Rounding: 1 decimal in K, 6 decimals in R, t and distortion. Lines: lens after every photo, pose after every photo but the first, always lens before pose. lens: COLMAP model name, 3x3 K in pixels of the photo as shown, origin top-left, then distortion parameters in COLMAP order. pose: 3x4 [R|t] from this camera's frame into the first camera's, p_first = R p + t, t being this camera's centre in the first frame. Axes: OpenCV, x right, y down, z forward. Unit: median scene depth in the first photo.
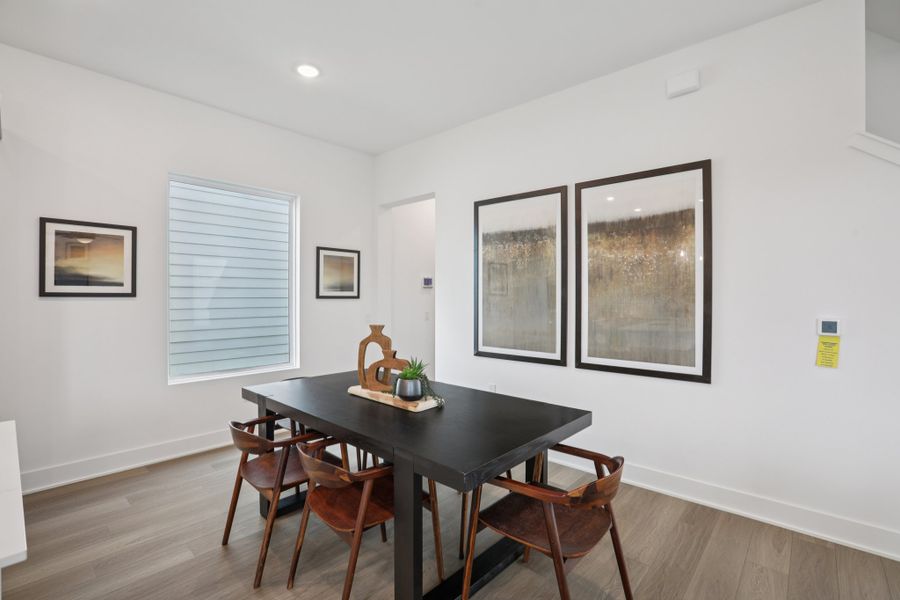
lens RADIAL K [[416.3, 0, 450.0], [0, 416.3, 300.0], [0, 0, 1]] dist [-0.003943, -0.000864]
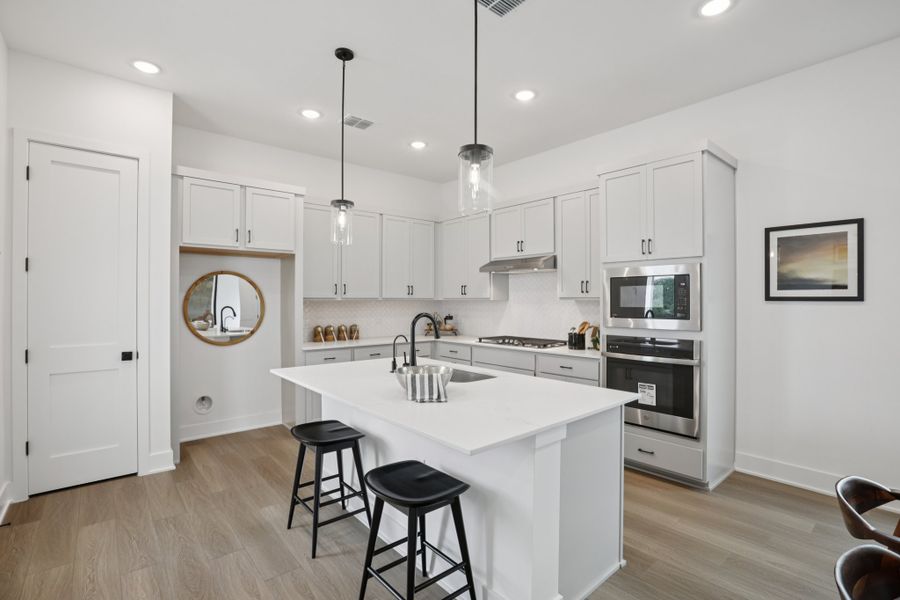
lens RADIAL K [[416.3, 0, 450.0], [0, 416.3, 300.0], [0, 0, 1]] dist [-0.003943, -0.000864]
pose [[-0.113091, 0.001664, -0.993583, 0.184637], [-0.007380, 0.999970, 0.002515, -0.006166], [0.993557, 0.007617, -0.113075, 0.280865]]
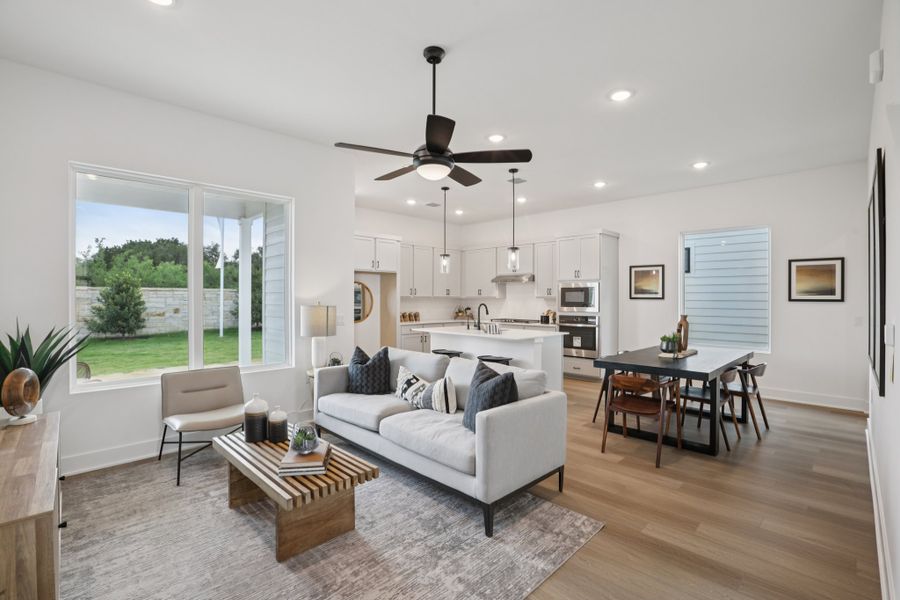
lens RADIAL K [[416.3, 0, 450.0], [0, 416.3, 300.0], [0, 0, 1]] dist [-0.003943, -0.000864]
pose [[-0.031396, 0.003316, -0.999502, 1.372555], [-0.013248, 0.999905, 0.003733, 0.001798], [0.999419, 0.013359, -0.031349, 0.034041]]
